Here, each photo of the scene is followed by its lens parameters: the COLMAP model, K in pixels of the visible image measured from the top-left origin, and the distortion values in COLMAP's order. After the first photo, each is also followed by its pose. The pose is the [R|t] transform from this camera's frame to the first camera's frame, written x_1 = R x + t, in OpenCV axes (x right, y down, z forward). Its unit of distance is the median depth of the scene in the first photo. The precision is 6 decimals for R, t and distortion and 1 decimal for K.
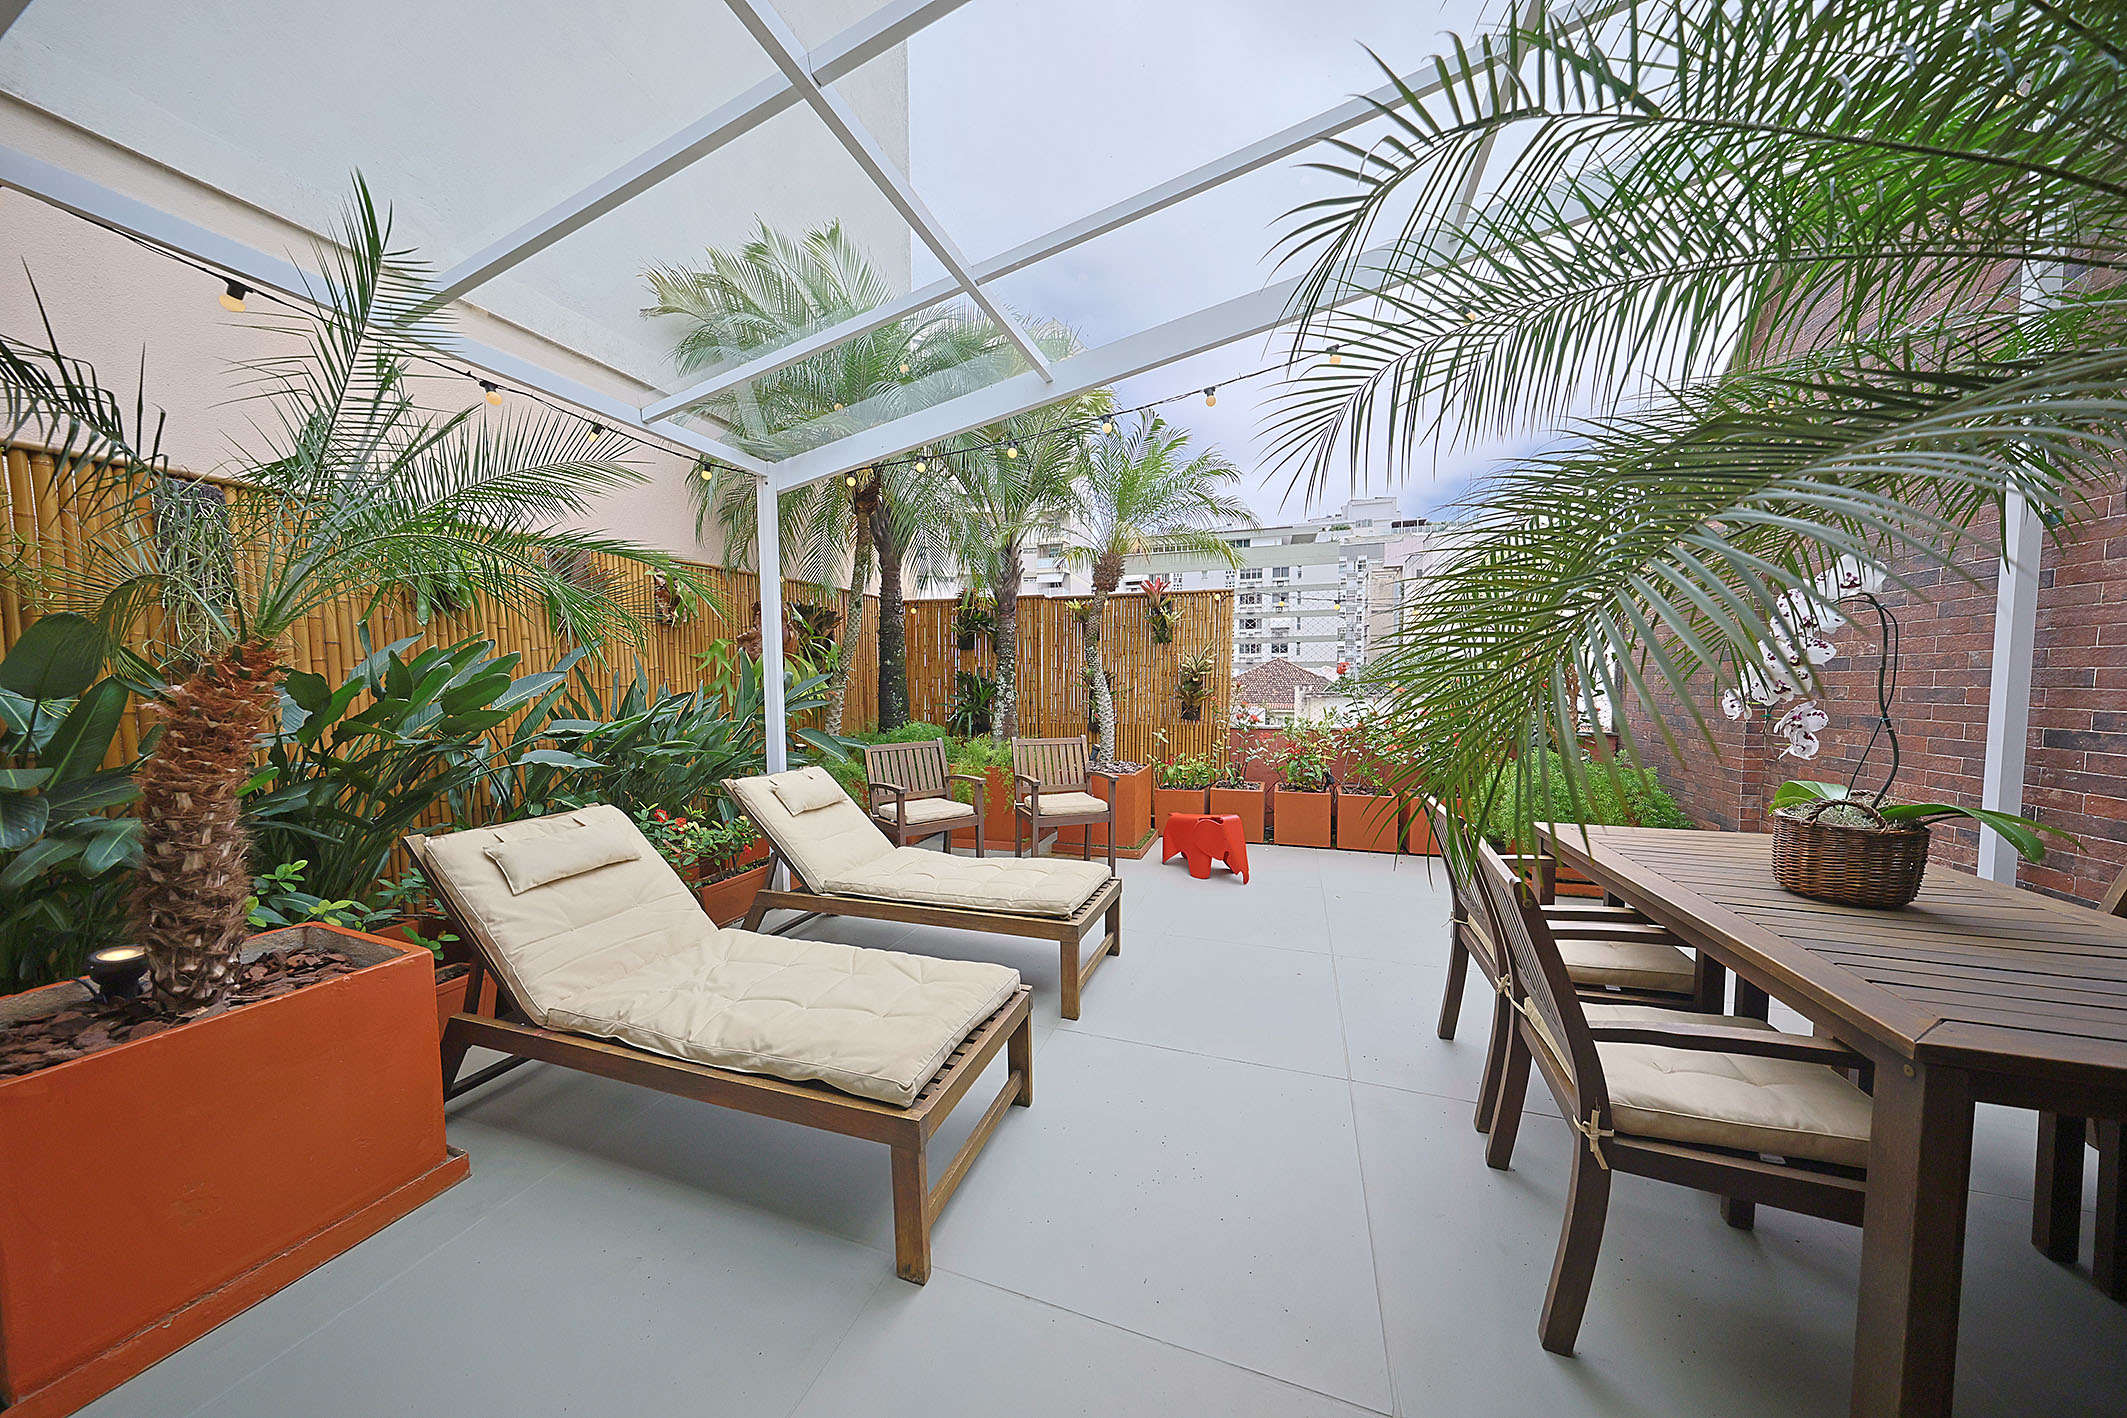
lens RADIAL K [[659.9, 0, 1057.0], [0, 659.9, 715.3], [0, 0, 1]] dist [0.005602, -0.000044]
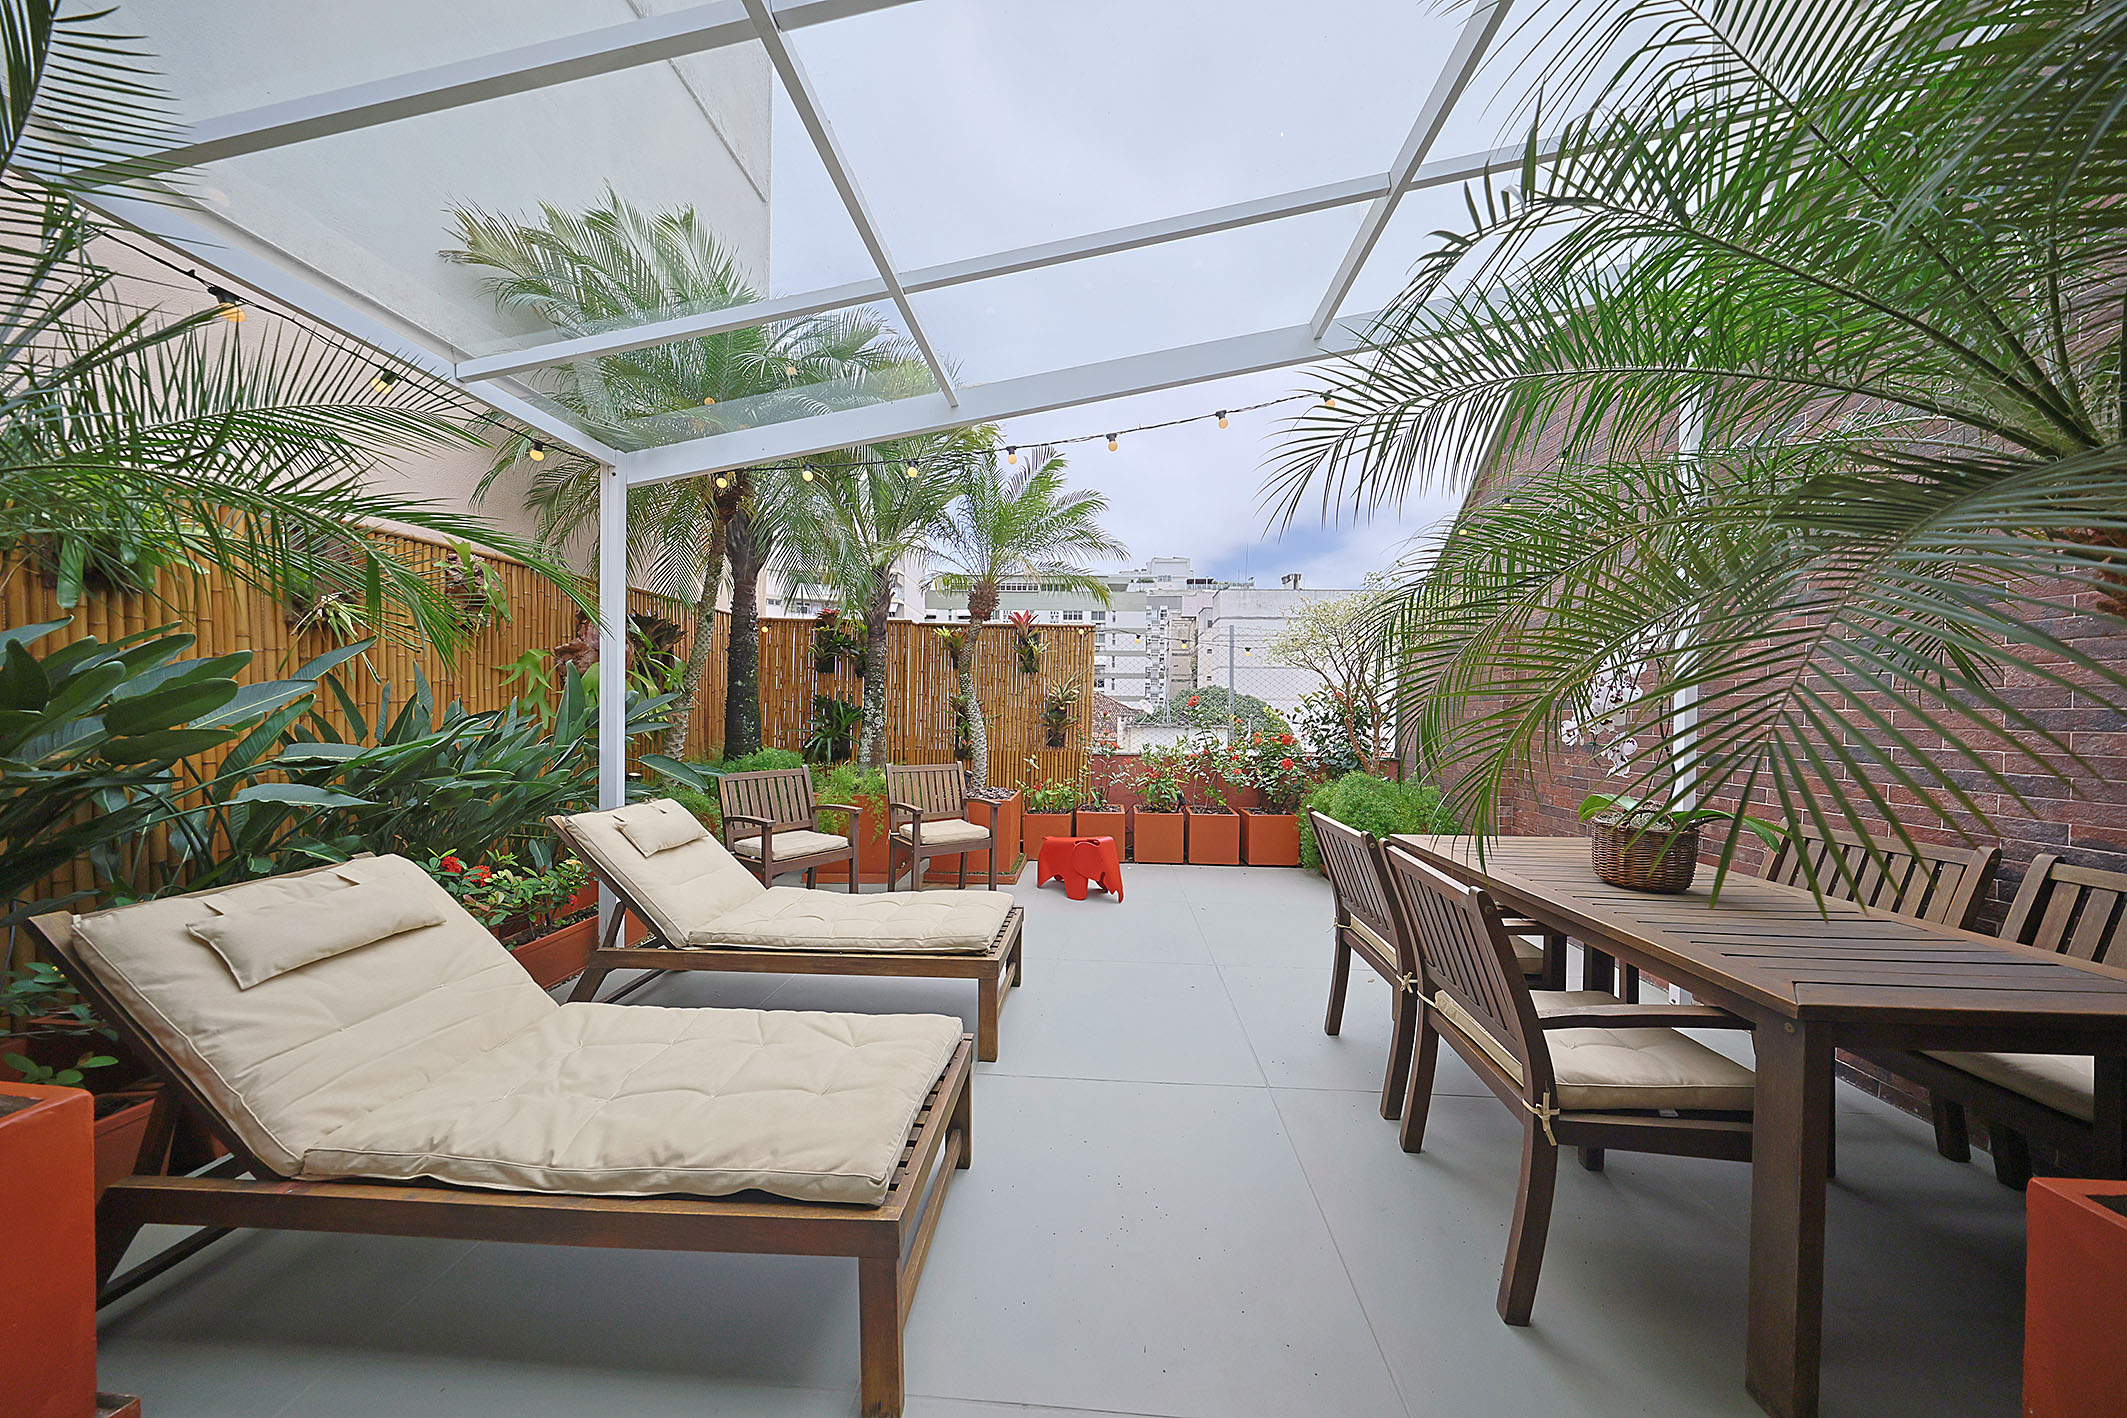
lens RADIAL K [[627.3, 0, 1062.3], [0, 627.3, 713.0], [0, 0, 1]] dist [0.001181, -0.000036]
pose [[0.962281, 0.016920, 0.271530, -0.109956], [-0.003755, 0.998795, -0.048931, 0.004141], [-0.272031, 0.046065, 0.961185, 0.069780]]
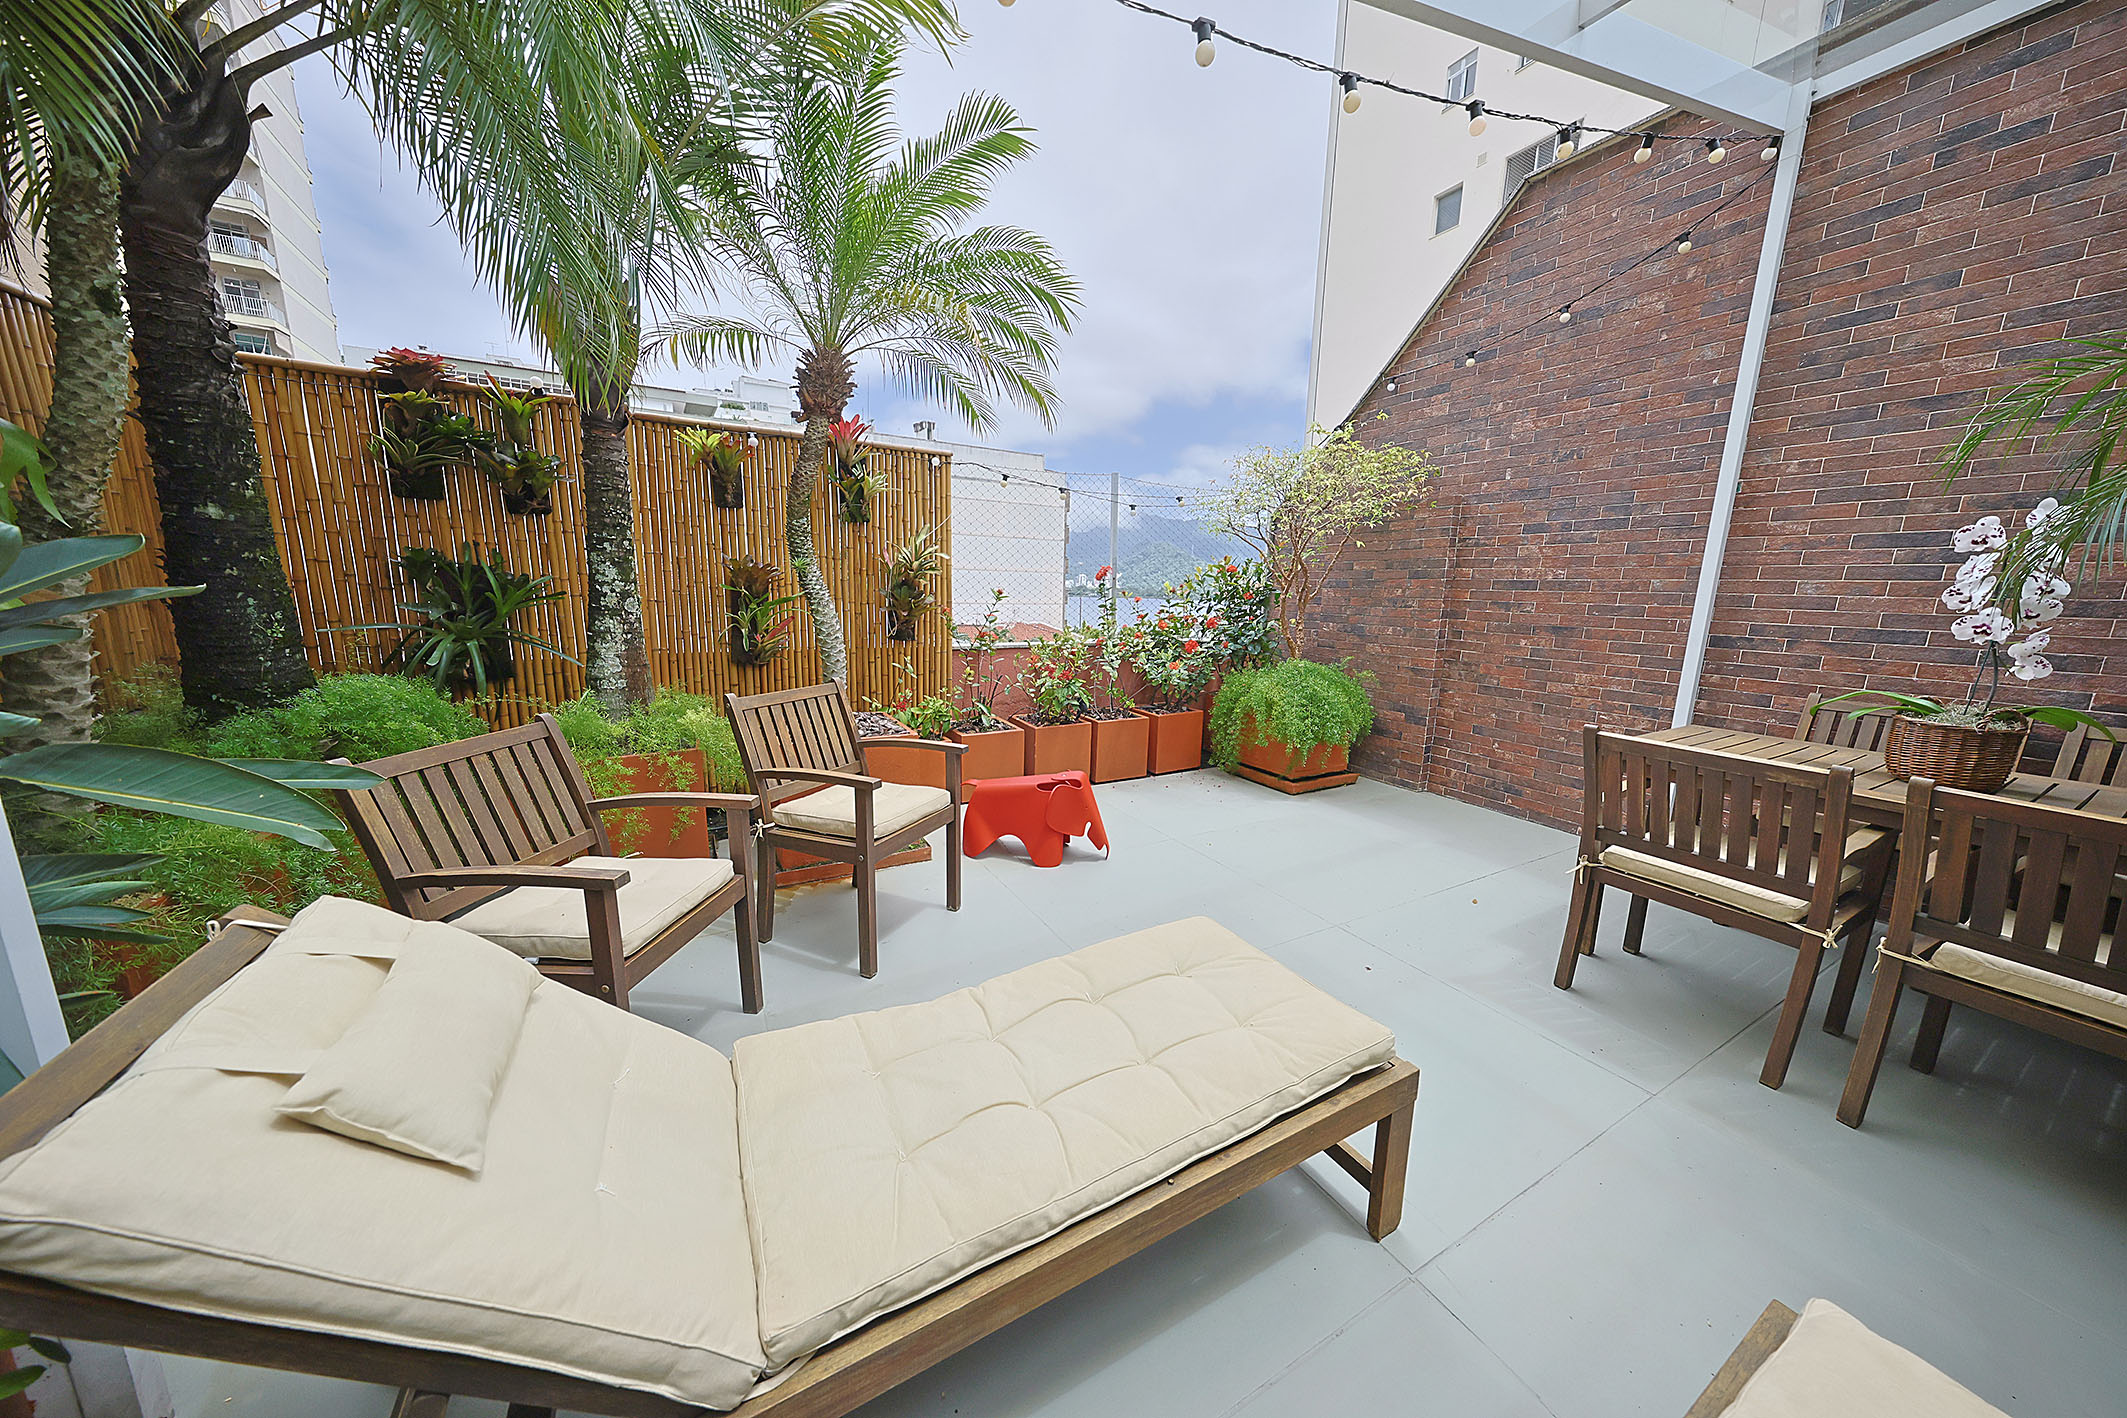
lens RADIAL K [[691.8, 0, 1063.5], [0, 691.8, 709.0], [0, 0, 1]] dist [0.003913, -0.000230]
pose [[0.662264, -0.113332, 0.740650, -0.438437], [0.015505, 0.990356, 0.137677, -0.035739], [-0.749110, -0.079695, 0.657635, 0.732154]]
